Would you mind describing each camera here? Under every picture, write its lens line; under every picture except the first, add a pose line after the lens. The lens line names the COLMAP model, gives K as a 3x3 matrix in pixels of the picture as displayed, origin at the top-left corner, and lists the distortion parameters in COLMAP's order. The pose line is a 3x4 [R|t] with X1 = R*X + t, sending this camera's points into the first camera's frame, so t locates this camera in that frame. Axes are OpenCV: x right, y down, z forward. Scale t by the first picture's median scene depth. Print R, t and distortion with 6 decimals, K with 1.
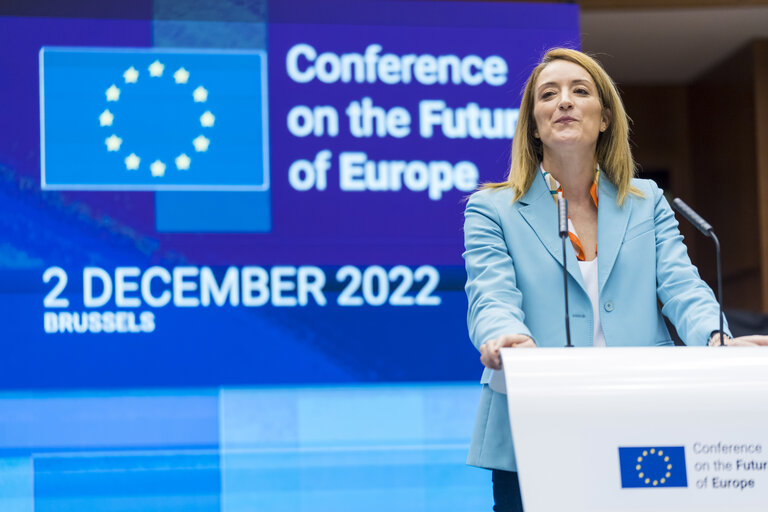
lens RADIAL K [[2698.4, 0, 384.0], [0, 2698.4, 256.0], [0, 0, 1]] dist [0.116661, -3.062154]
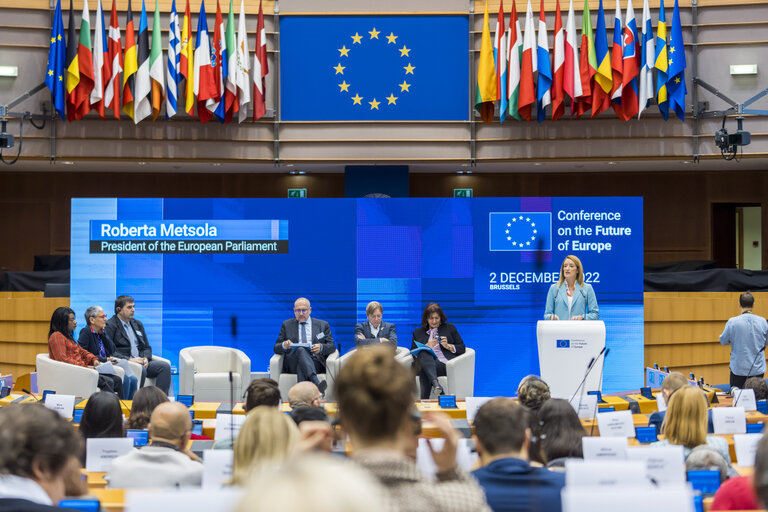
lens RADIAL K [[1616.4, 0, 384.0], [0, 1616.4, 256.0], [0, 0, 1]] dist [-0.032967, 0.145078]
pose [[0.965113, 0.013903, -0.261464, 0.306292], [0.004955, 0.997441, 0.071327, -0.172713], [0.261786, -0.070135, 0.962574, -1.147326]]
